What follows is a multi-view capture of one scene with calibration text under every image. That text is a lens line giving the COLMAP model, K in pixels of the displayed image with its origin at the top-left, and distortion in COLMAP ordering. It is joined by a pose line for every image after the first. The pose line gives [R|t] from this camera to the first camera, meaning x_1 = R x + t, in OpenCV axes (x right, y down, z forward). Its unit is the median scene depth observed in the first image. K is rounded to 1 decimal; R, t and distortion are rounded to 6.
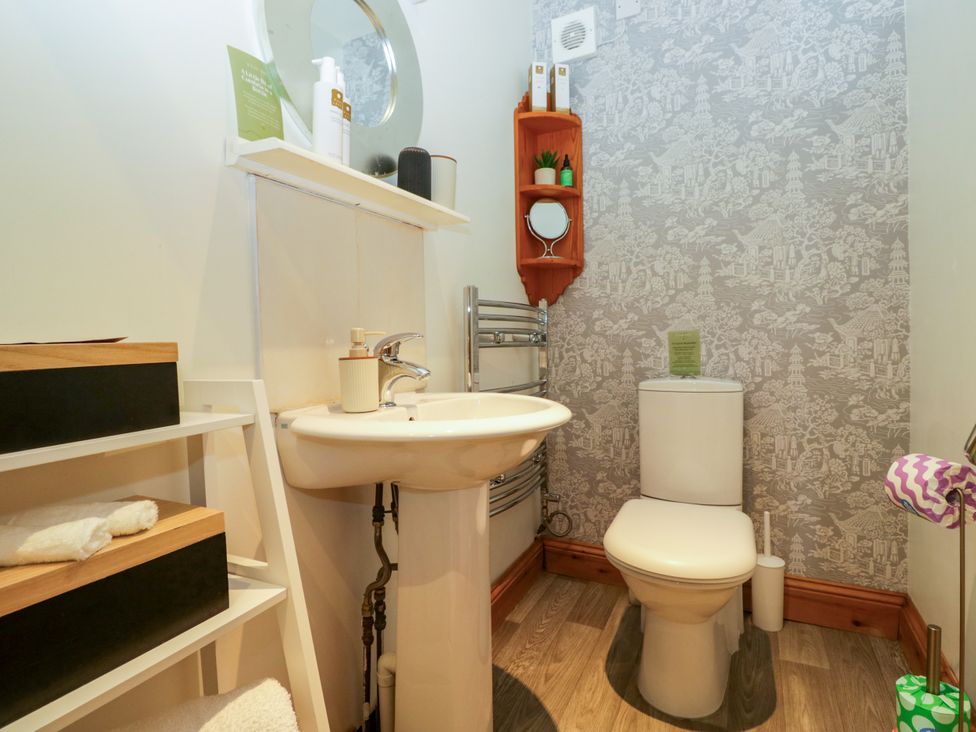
lens RADIAL K [[511.5, 0, 482.4], [0, 511.5, 356.5], [0, 0, 1]] dist [0.000497, -0.013041]
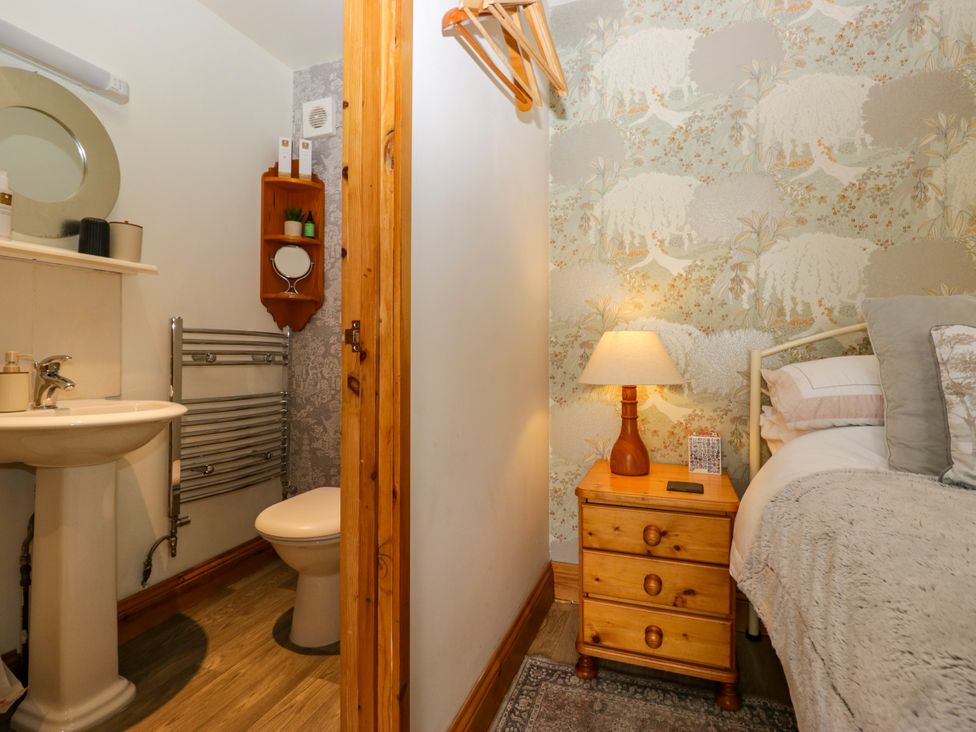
lens RADIAL K [[503.2, 0, 482.6], [0, 503.2, 353.4], [0, 0, 1]] dist [0.003515, -0.012152]
pose [[0.991205, 0.024100, 0.130121, 0.433820], [-0.019686, 0.999190, -0.035104, -0.014059], [-0.130862, 0.032233, 0.990876, -0.259976]]
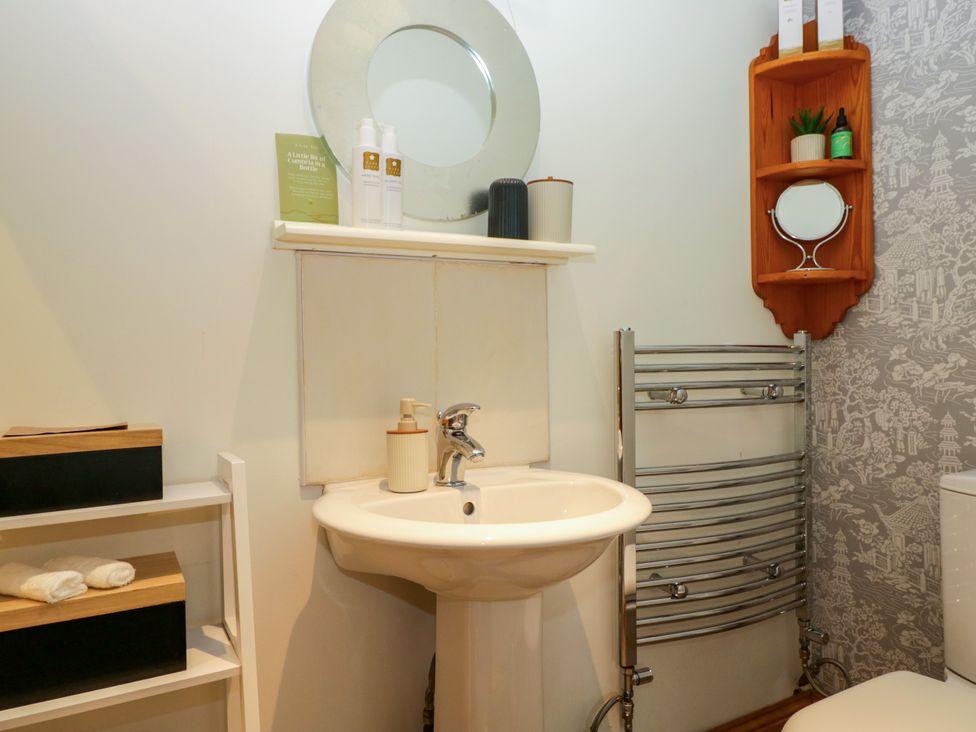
lens RADIAL K [[676.5, 0, 486.0], [0, 676.5, 356.0], [0, 0, 1]] dist [0.005410, -0.009000]
pose [[0.822782, 0.003046, -0.568349, 0.285437], [-0.017094, 0.999666, -0.019389, -0.056627], [0.568100, 0.025669, 0.822559, 0.045069]]
